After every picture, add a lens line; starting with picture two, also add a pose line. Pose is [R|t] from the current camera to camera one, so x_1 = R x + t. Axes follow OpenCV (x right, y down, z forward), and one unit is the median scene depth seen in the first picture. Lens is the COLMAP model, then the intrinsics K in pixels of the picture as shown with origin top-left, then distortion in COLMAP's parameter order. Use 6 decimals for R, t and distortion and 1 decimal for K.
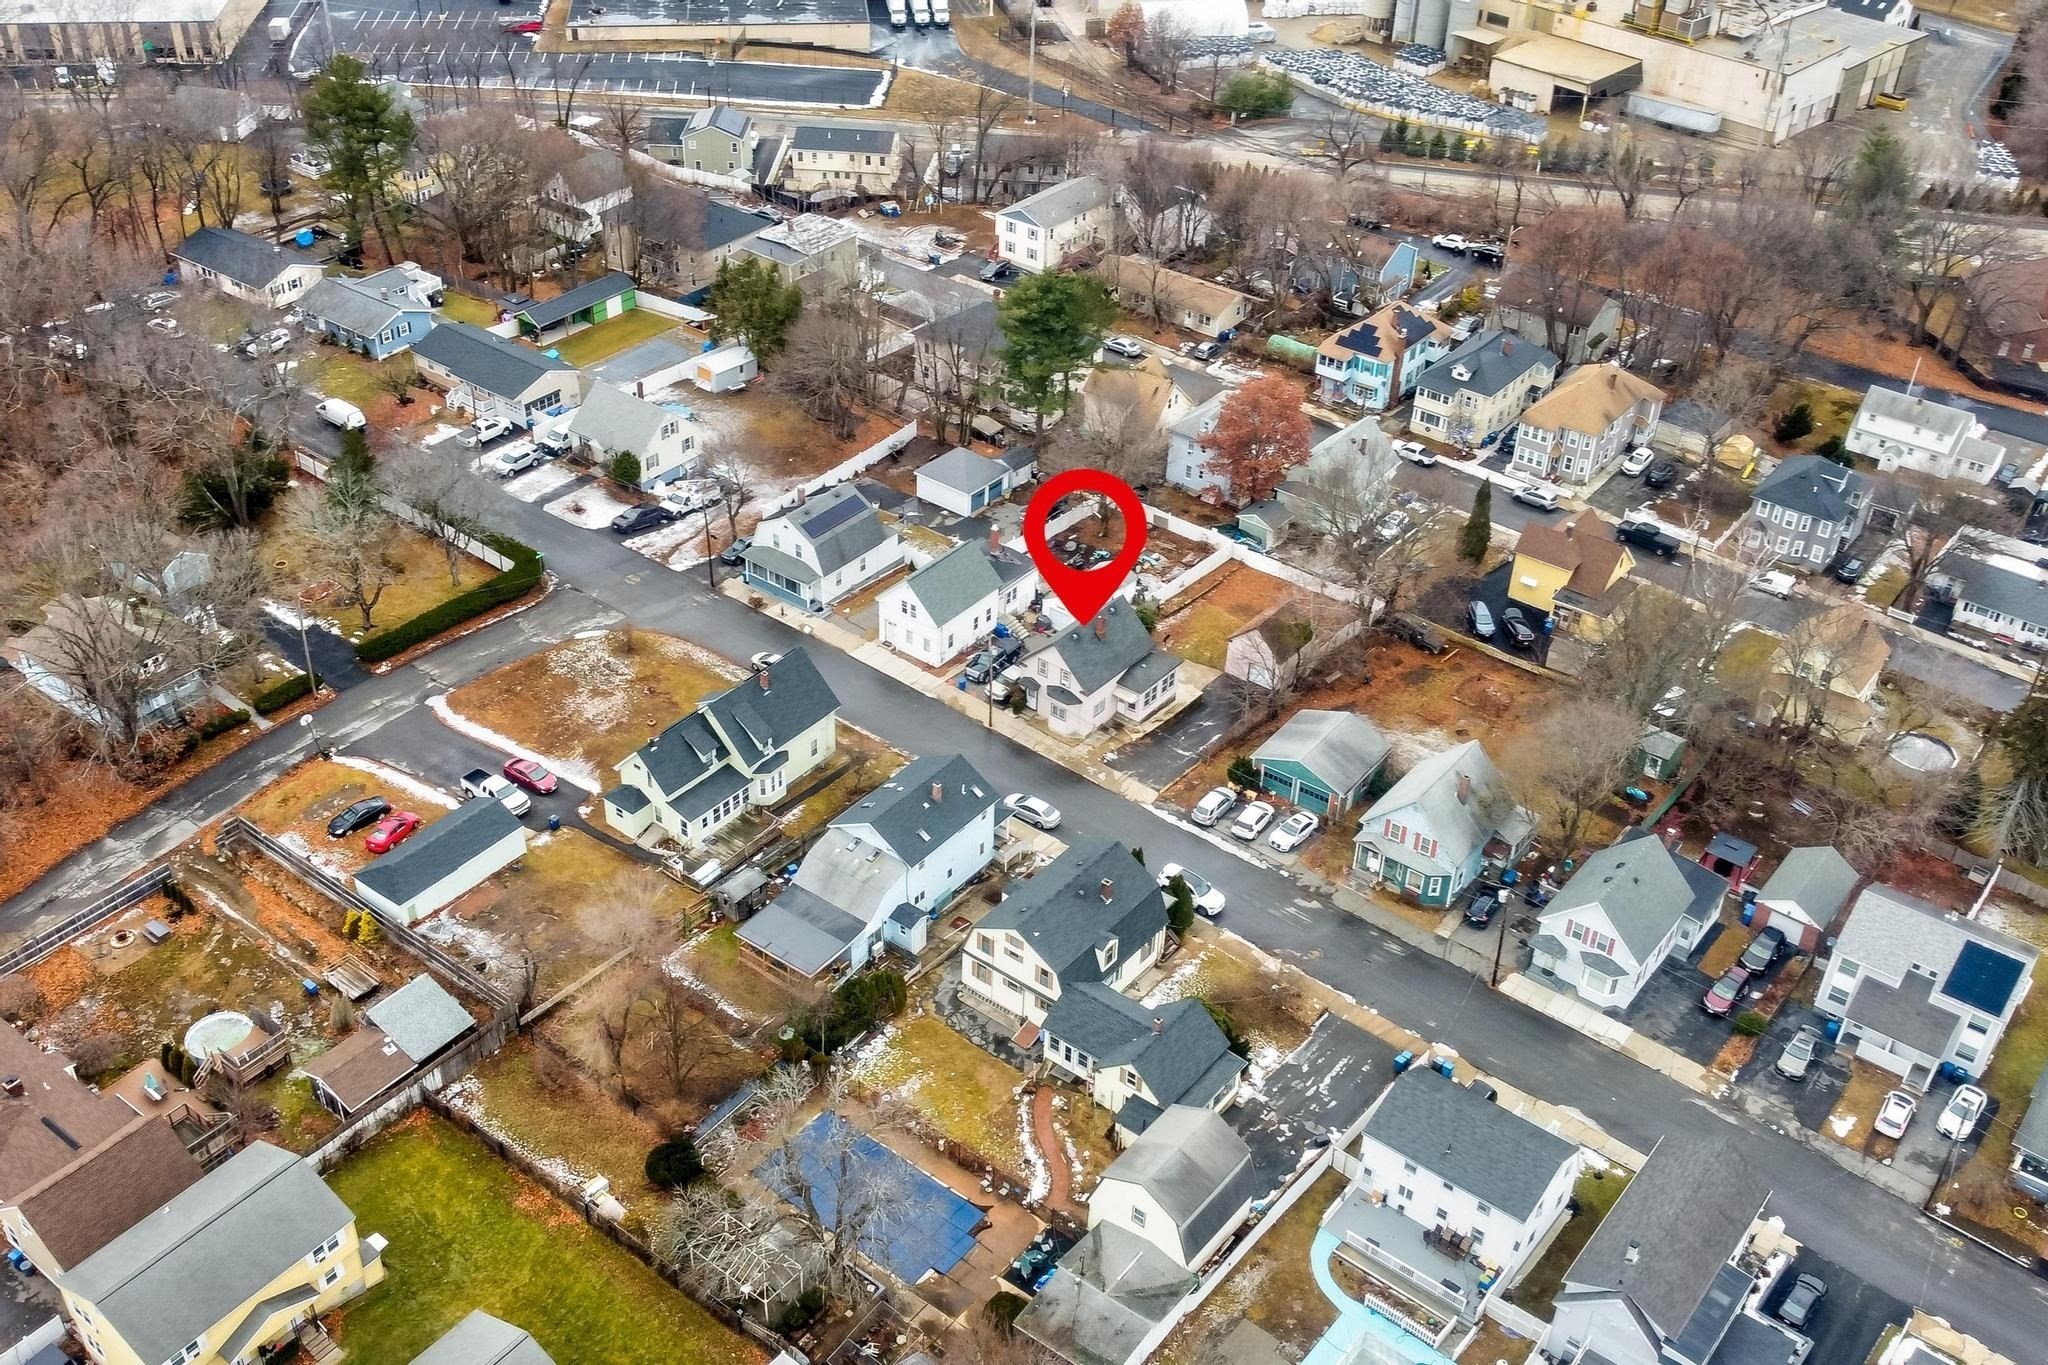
lens RADIAL K [[1972.1, 0, 1022.5], [0, 1972.1, 754.7], [0, 0, 1]] dist [-0.005918, 0.007430]
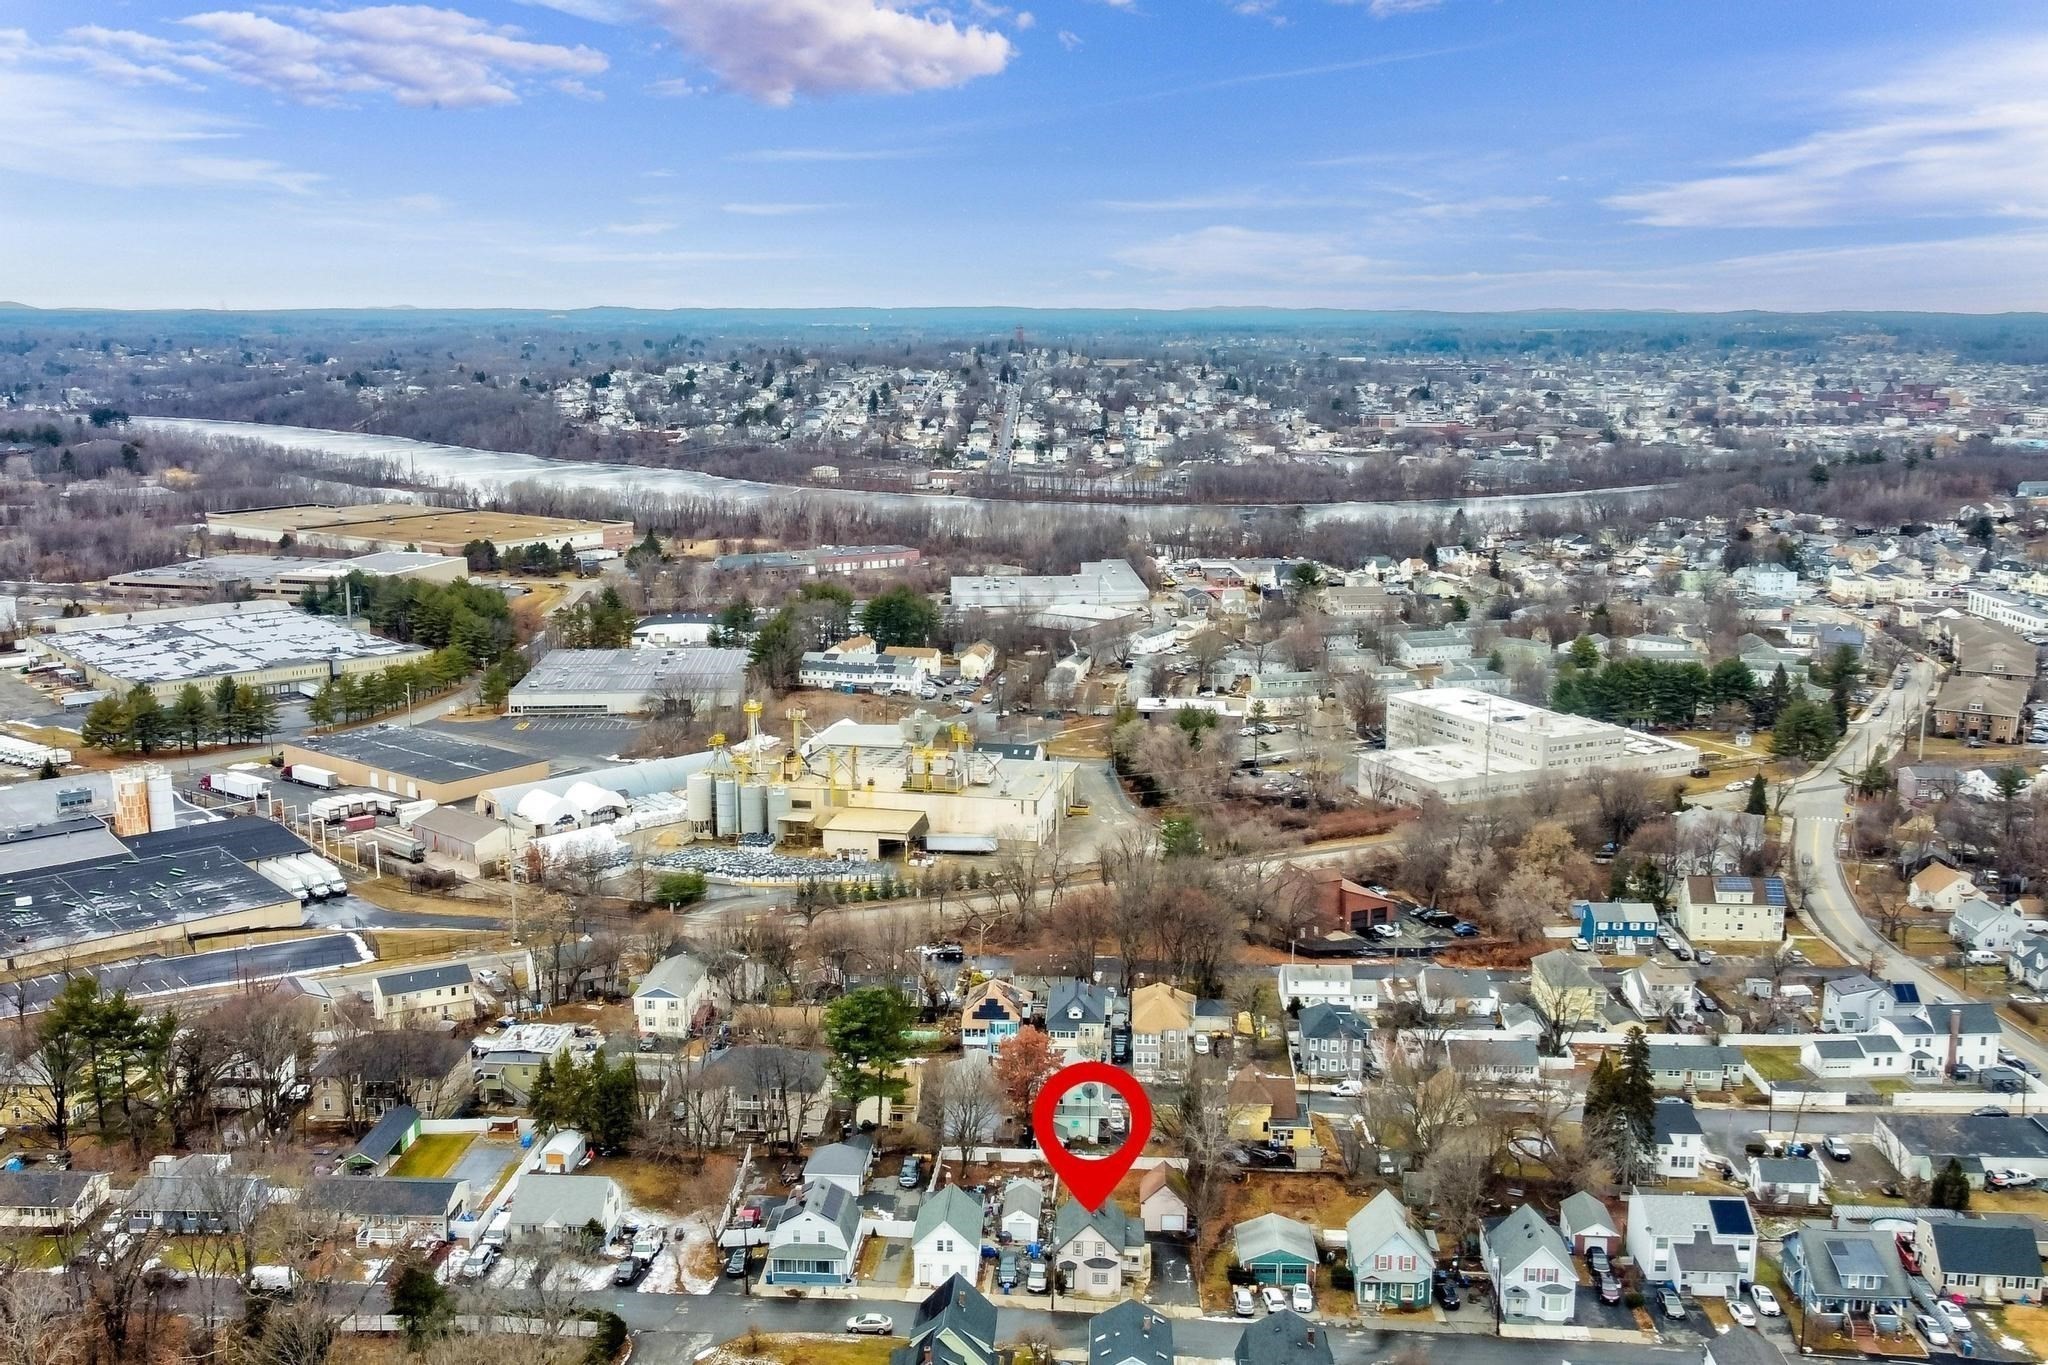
lens RADIAL K [[1972.1, 0, 1022.5], [0, 1972.1, 754.7], [0, 0, 1]] dist [-0.005918, 0.007430]
pose [[0.808442, -0.145973, 0.570187, -0.668392], [0.361920, 0.887251, -0.286006, 0.023464], [-0.464149, 0.437582, 0.770122, -0.103812]]
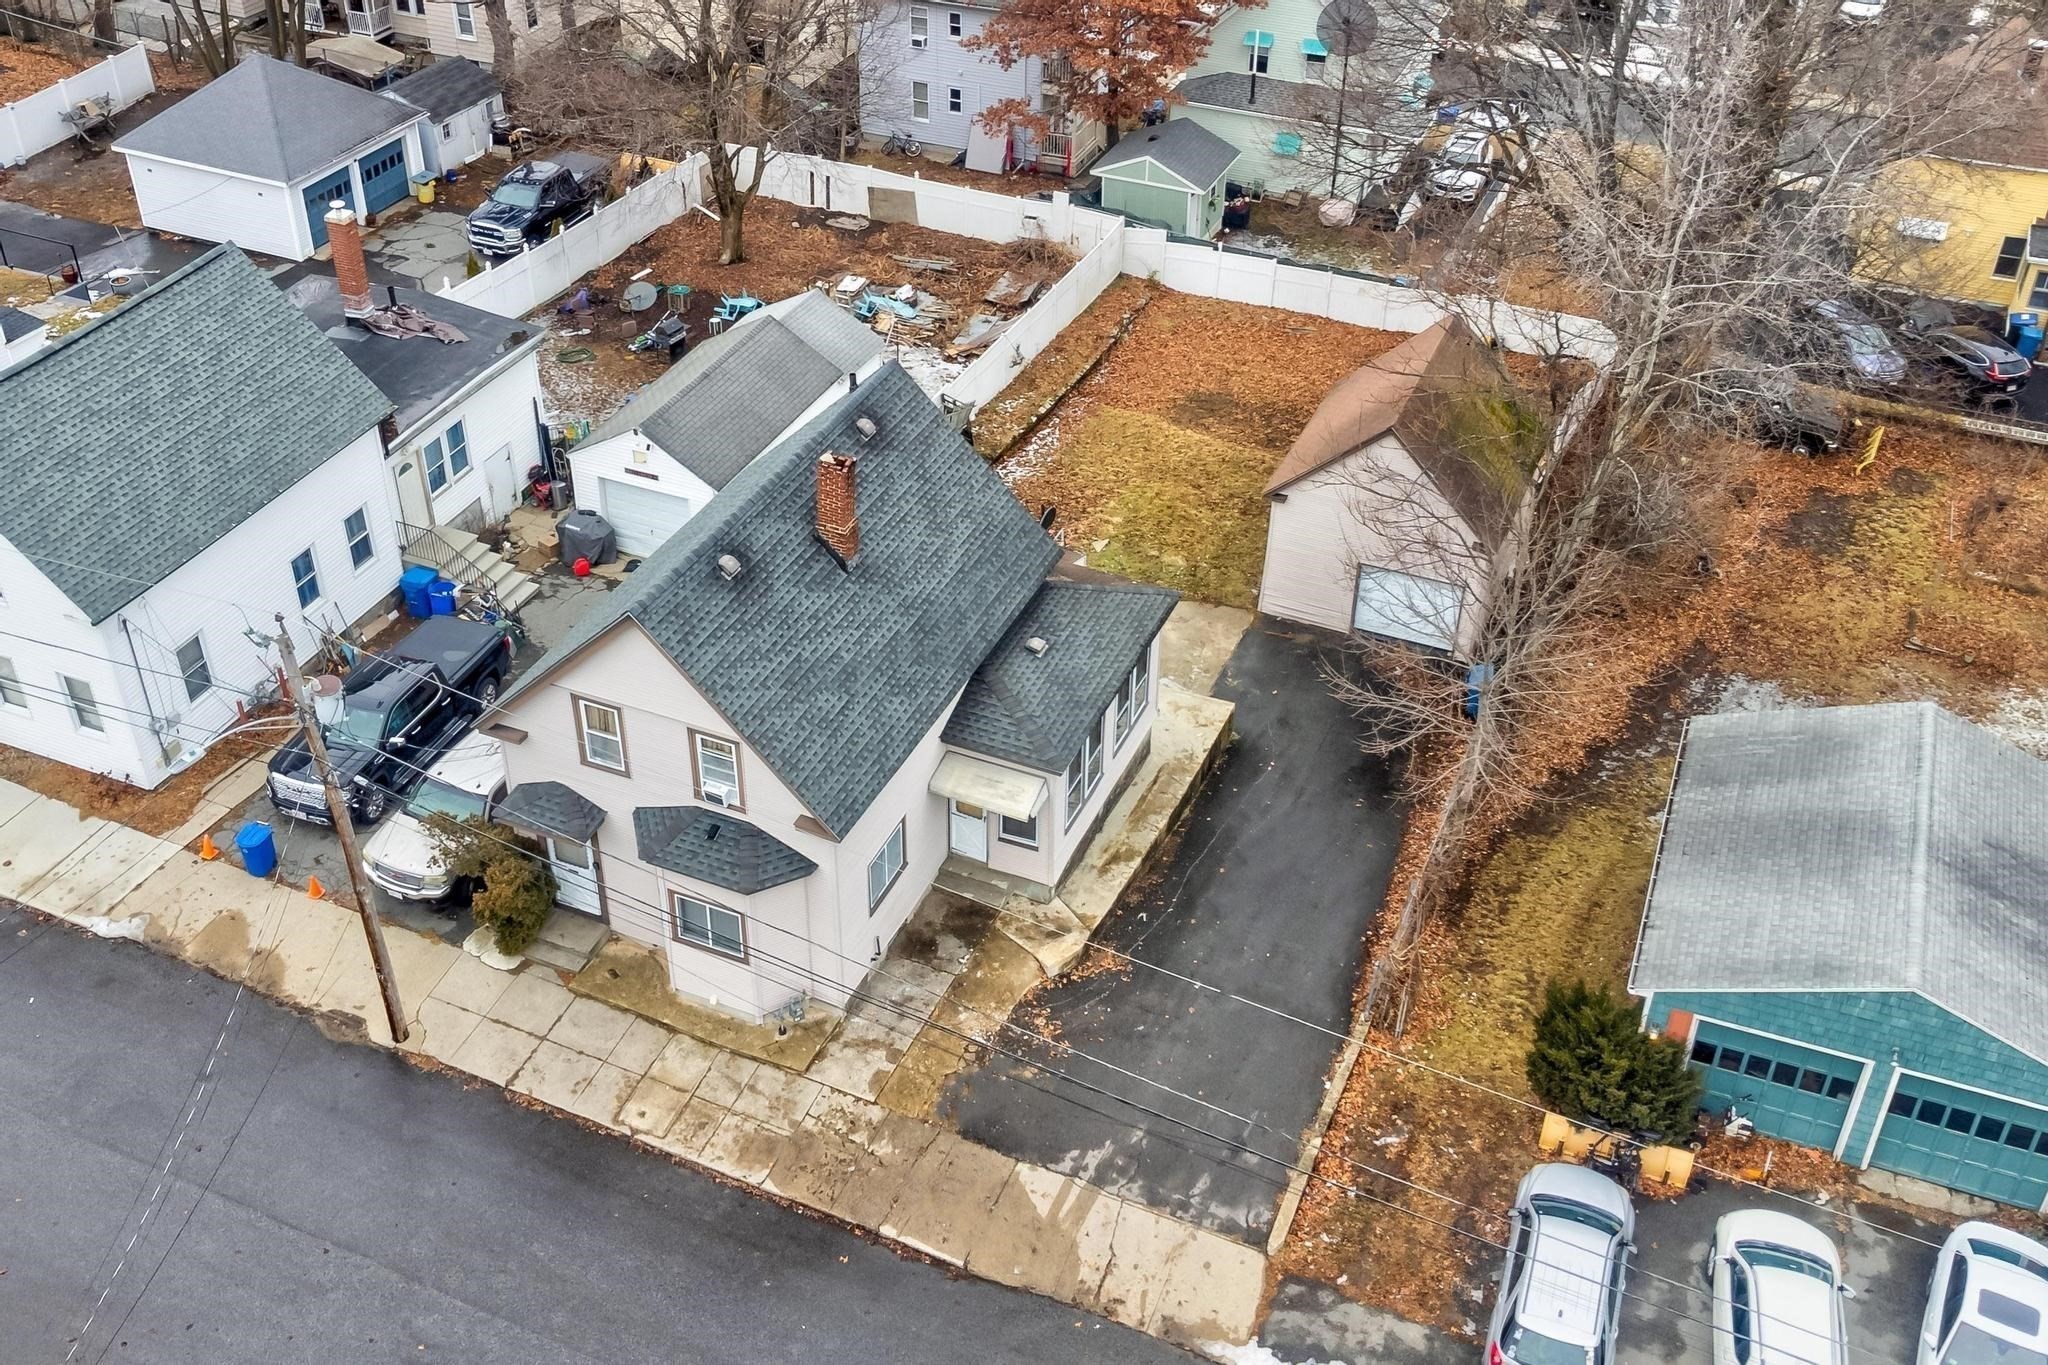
lens RADIAL K [[1952.1, 0, 1021.2], [0, 1952.1, 581.8], [0, 0, 1]] dist [0.058974, -0.004590]
pose [[0.965968, -0.155616, 0.206614, 0.012287], [0.164919, 0.985896, -0.028484, -0.044750], [-0.199267, 0.061589, 0.978008, 0.745269]]
